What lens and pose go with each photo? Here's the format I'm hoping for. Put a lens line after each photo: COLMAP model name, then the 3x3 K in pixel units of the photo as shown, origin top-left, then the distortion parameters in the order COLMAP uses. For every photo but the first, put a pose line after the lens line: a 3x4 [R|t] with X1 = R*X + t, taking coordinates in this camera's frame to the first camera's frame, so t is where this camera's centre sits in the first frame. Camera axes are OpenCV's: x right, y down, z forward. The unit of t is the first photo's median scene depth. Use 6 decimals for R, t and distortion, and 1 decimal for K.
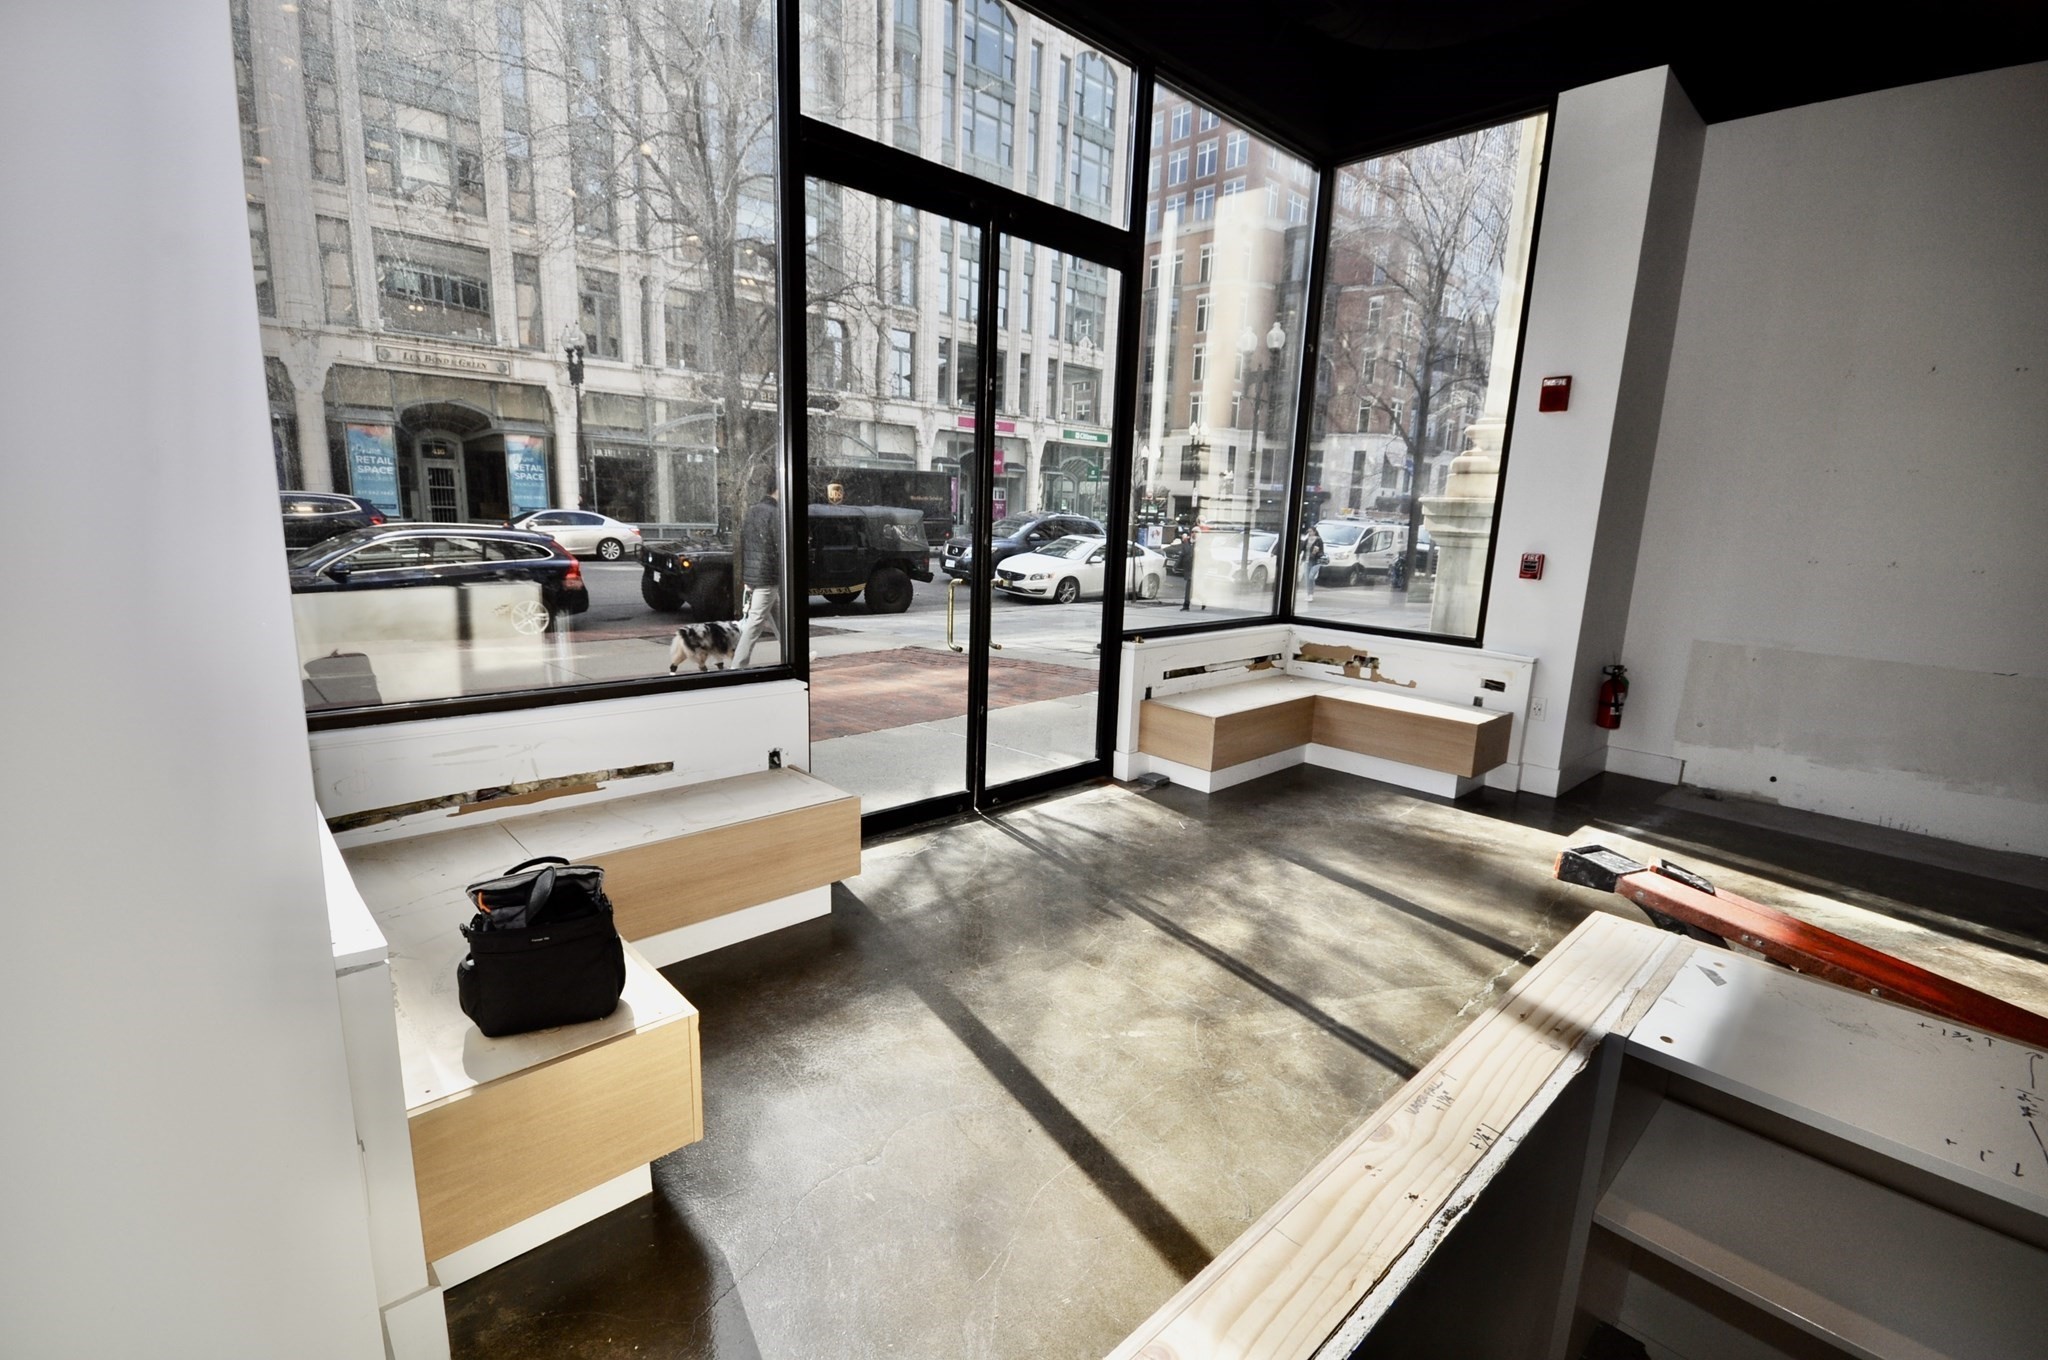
lens RADIAL K [[891.5, 0, 1021.0], [0, 891.5, 682.9], [0, 0, 1]] dist [-0.001652, -0.000480]
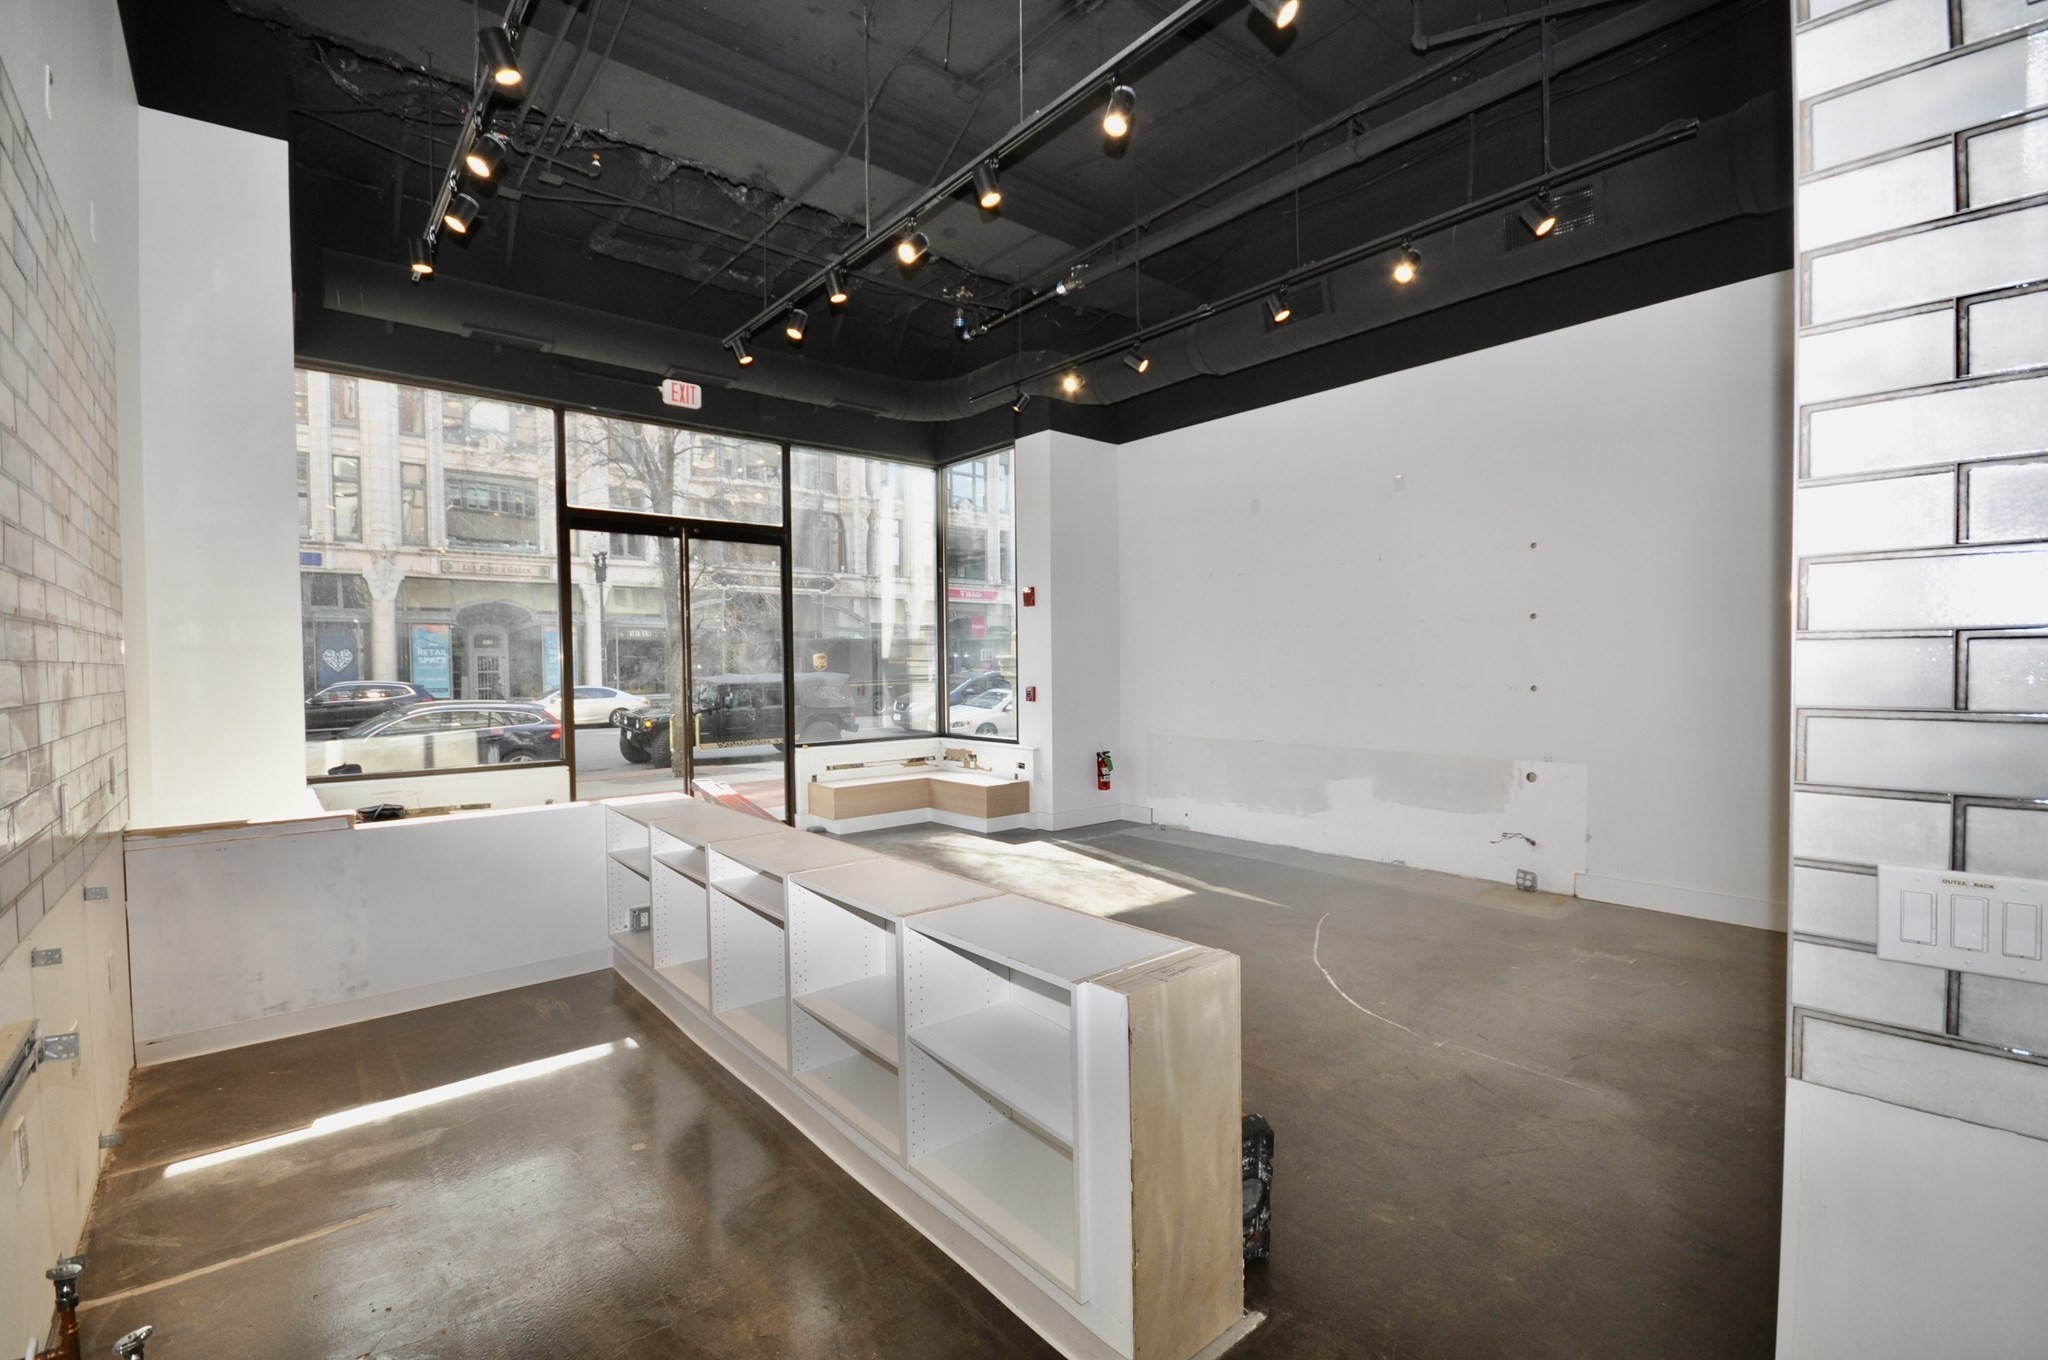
lens RADIAL K [[891.5, 0, 1023.4], [0, 891.5, 686.8], [0, 0, 1]] dist [-0.001652, -0.000480]
pose [[0.997942, -0.045119, -0.045573, 0.139979], [0.036807, 0.984911, -0.169104, 0.031702], [0.052515, 0.167079, 0.984544, -0.151278]]
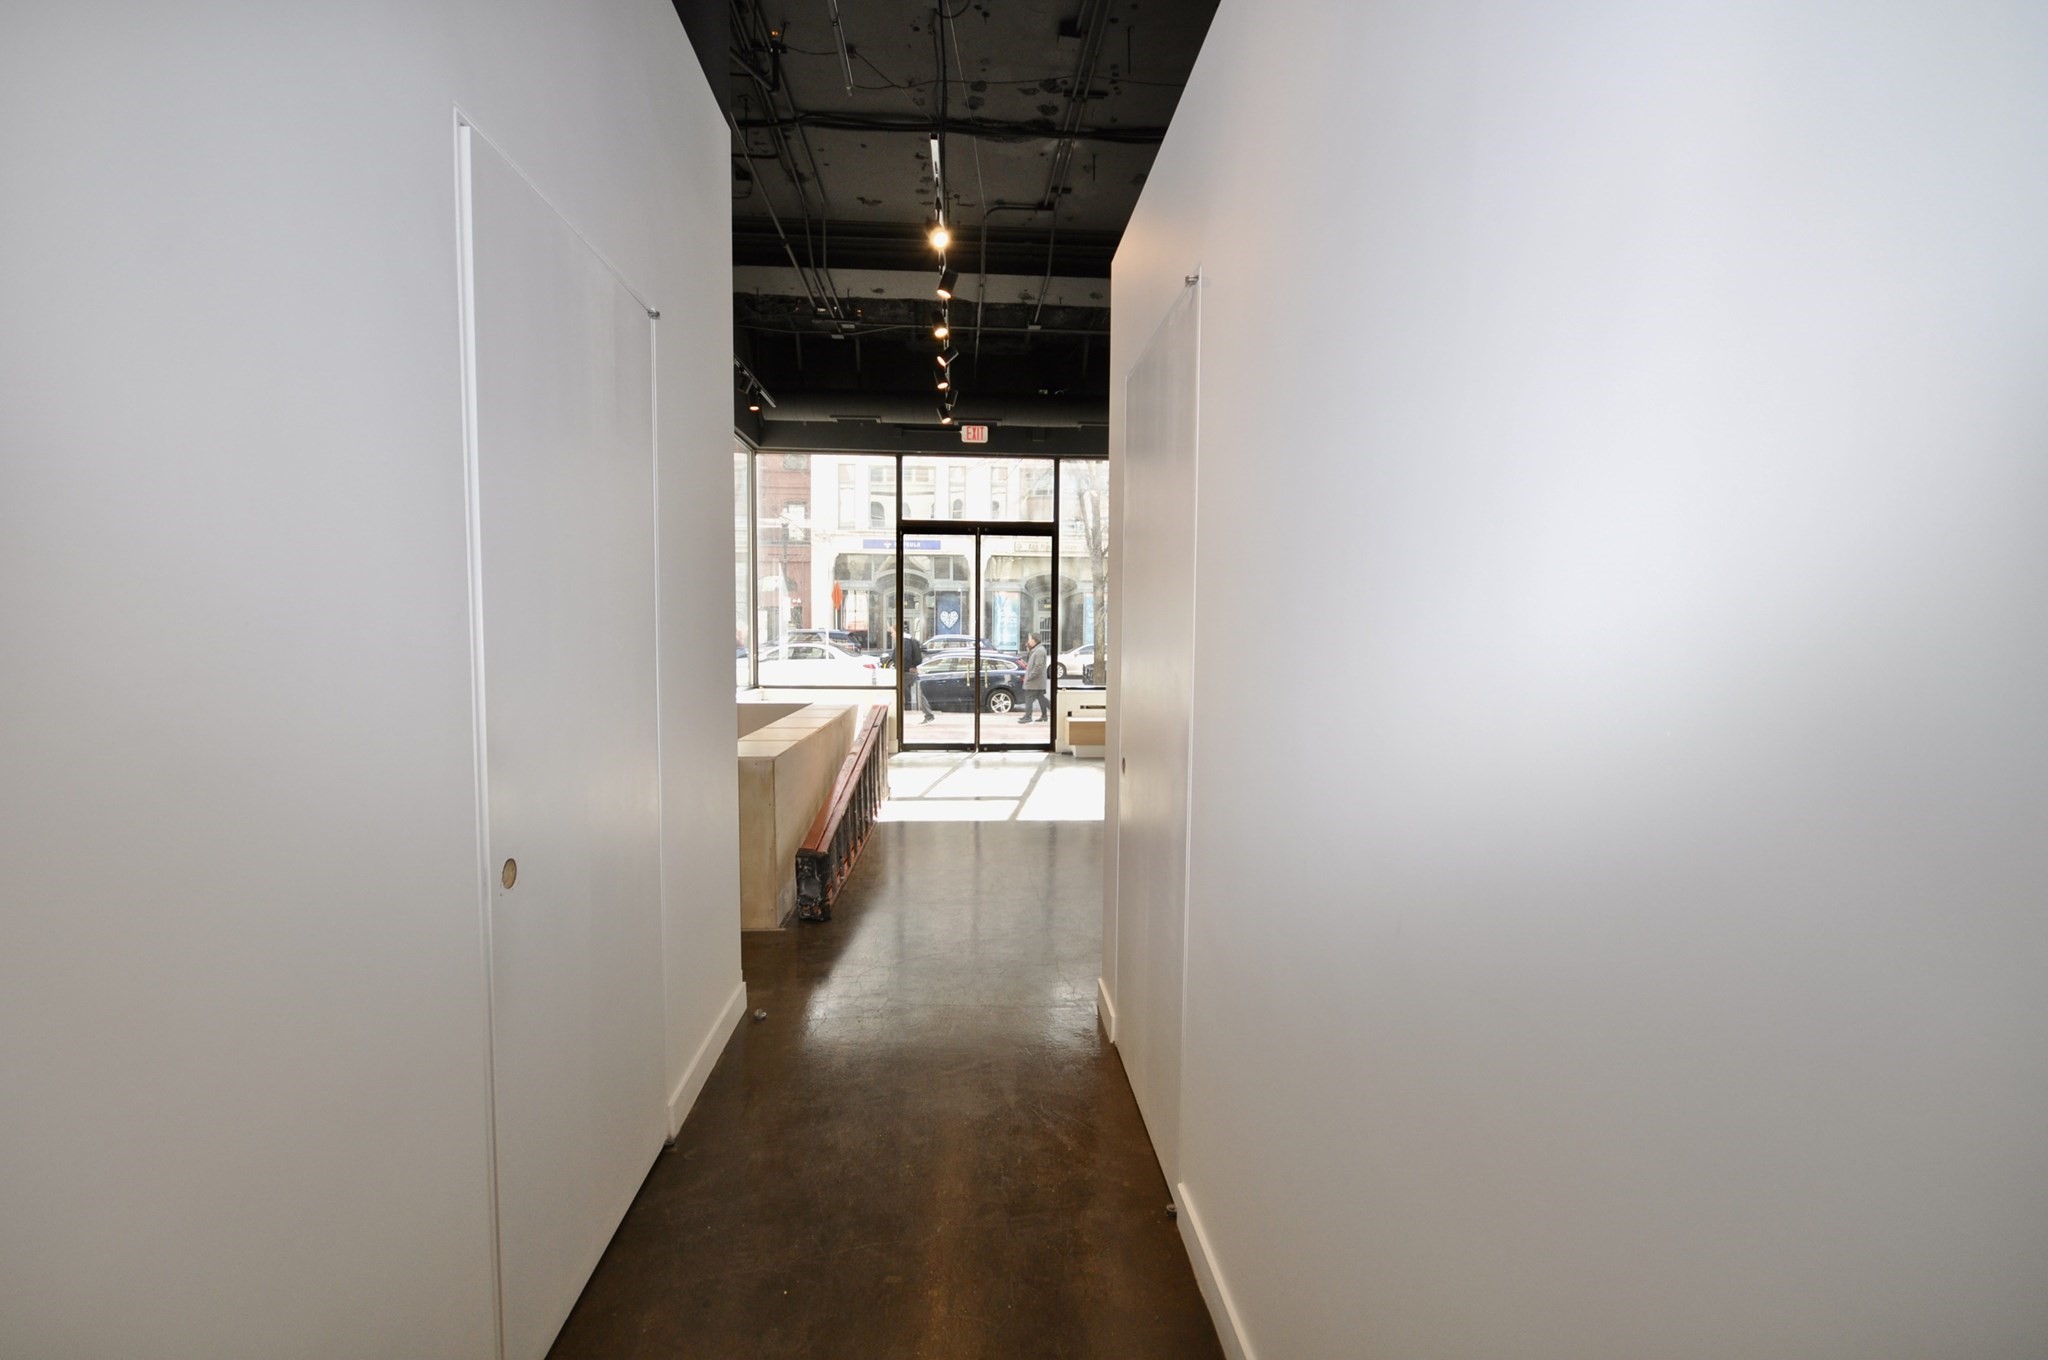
lens RADIAL K [[891.5, 0, 1017.7], [0, 891.5, 676.9], [0, 0, 1]] dist [-0.001652, -0.000480]
pose [[0.769915, 0.009443, -0.638076, 0.328008], [-0.109051, 0.987130, -0.116974, 0.043841], [0.628759, 0.159643, 0.761036, -0.174973]]
